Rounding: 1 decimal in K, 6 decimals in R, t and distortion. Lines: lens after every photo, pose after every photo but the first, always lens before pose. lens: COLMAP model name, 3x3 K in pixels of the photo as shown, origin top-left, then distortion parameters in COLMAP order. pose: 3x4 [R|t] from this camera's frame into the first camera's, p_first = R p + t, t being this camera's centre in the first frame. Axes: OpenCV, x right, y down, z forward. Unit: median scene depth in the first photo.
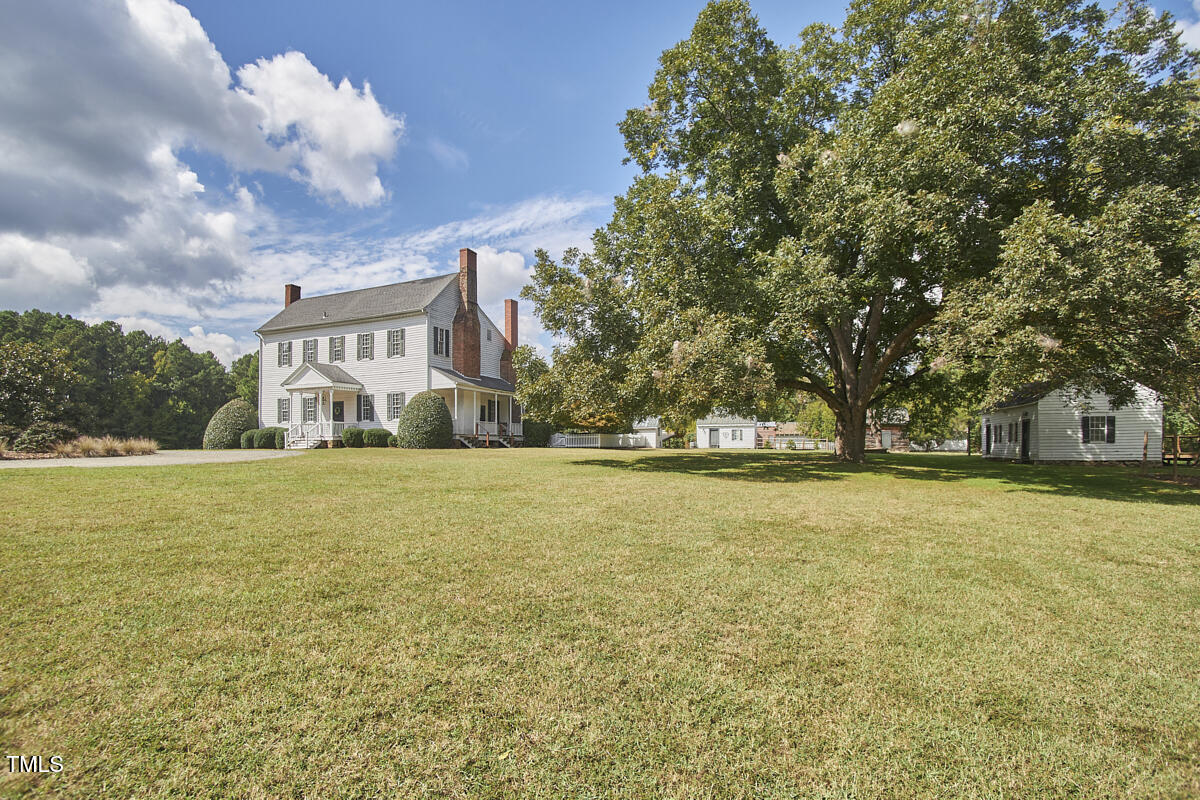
lens RADIAL K [[598.0, 0, 600.0], [0, 598.0, 400.0], [0, 0, 1]] dist [-0.012106, 0.000345]
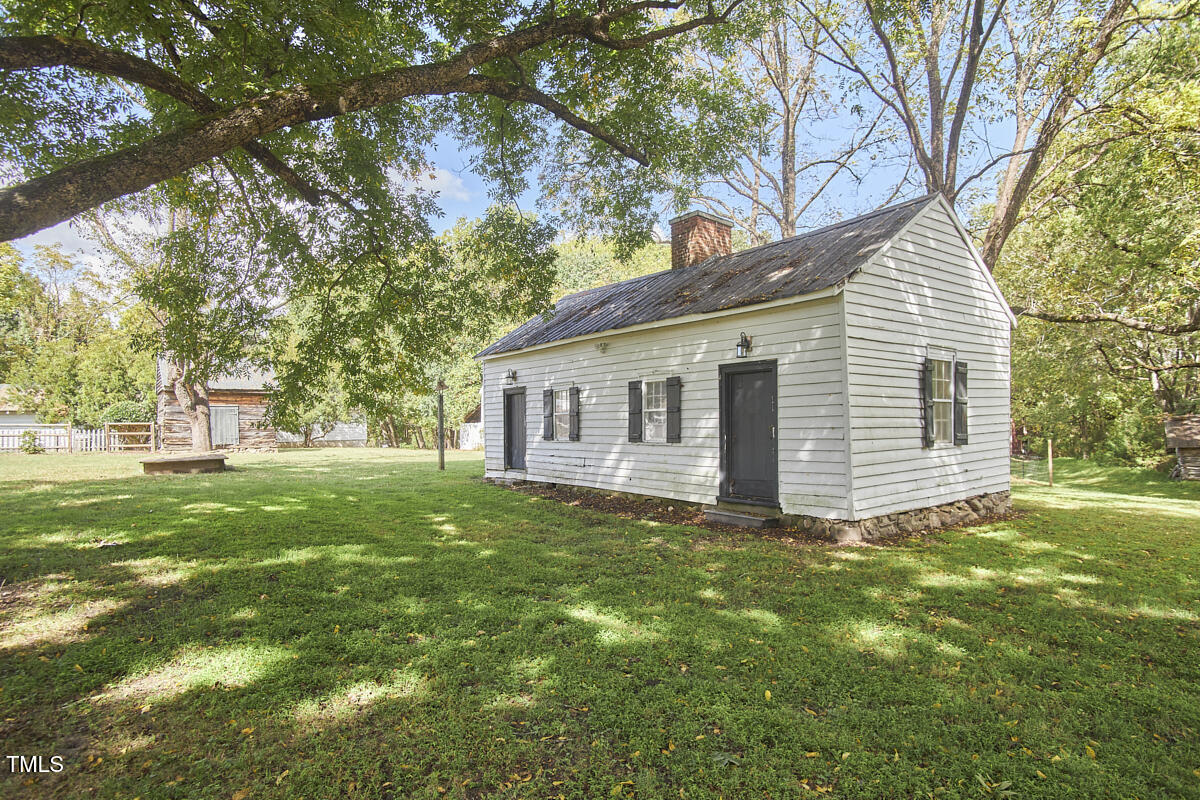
lens RADIAL K [[598.0, 0, 600.0], [0, 598.0, 400.0], [0, 0, 1]] dist [-0.012106, 0.000345]
pose [[0.552408, 0.025002, 0.833199, 0.325679], [-0.053528, 0.998551, 0.005525, 0.037641], [-0.831853, -0.047651, 0.552946, 0.648626]]
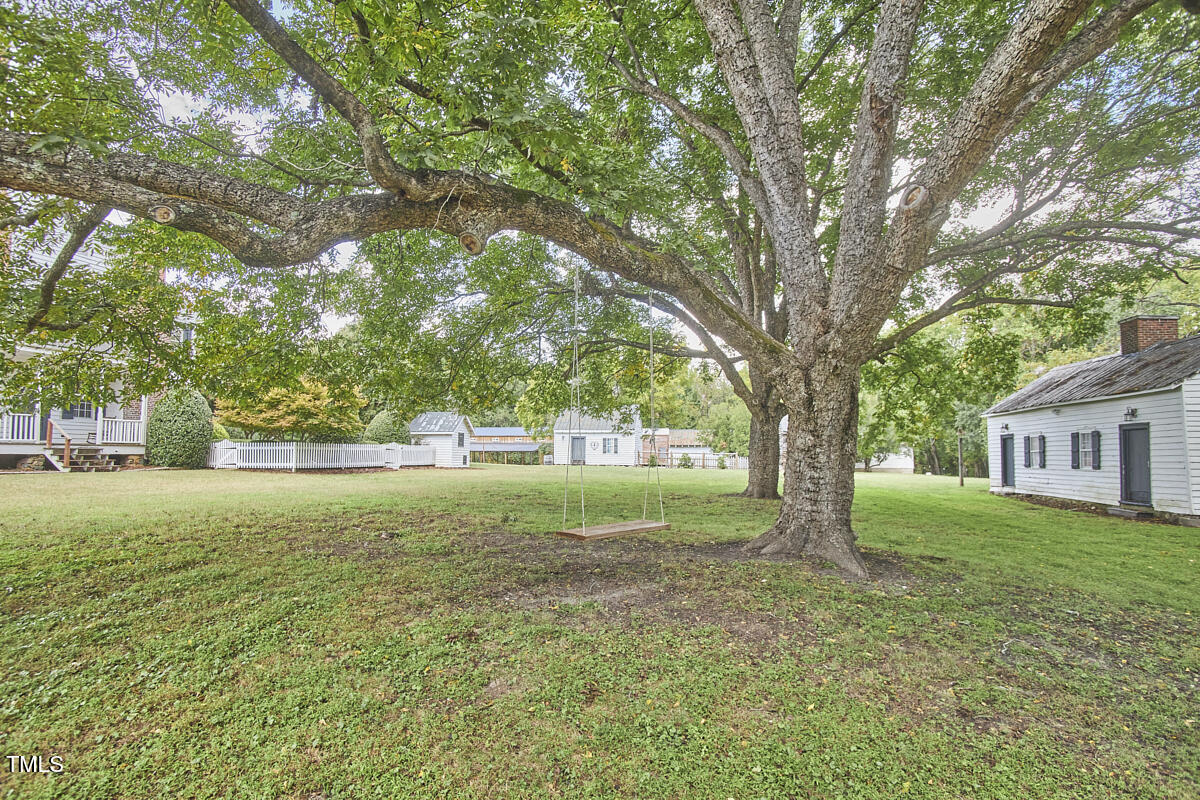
lens RADIAL K [[598.0, 0, 600.0], [0, 598.0, 400.0], [0, 0, 1]] dist [-0.012106, 0.000345]
pose [[0.991894, 0.020337, 0.125434, 0.167047], [-0.018757, 0.999729, -0.013763, 0.020304], [-0.125680, 0.011298, 0.992007, 0.415737]]
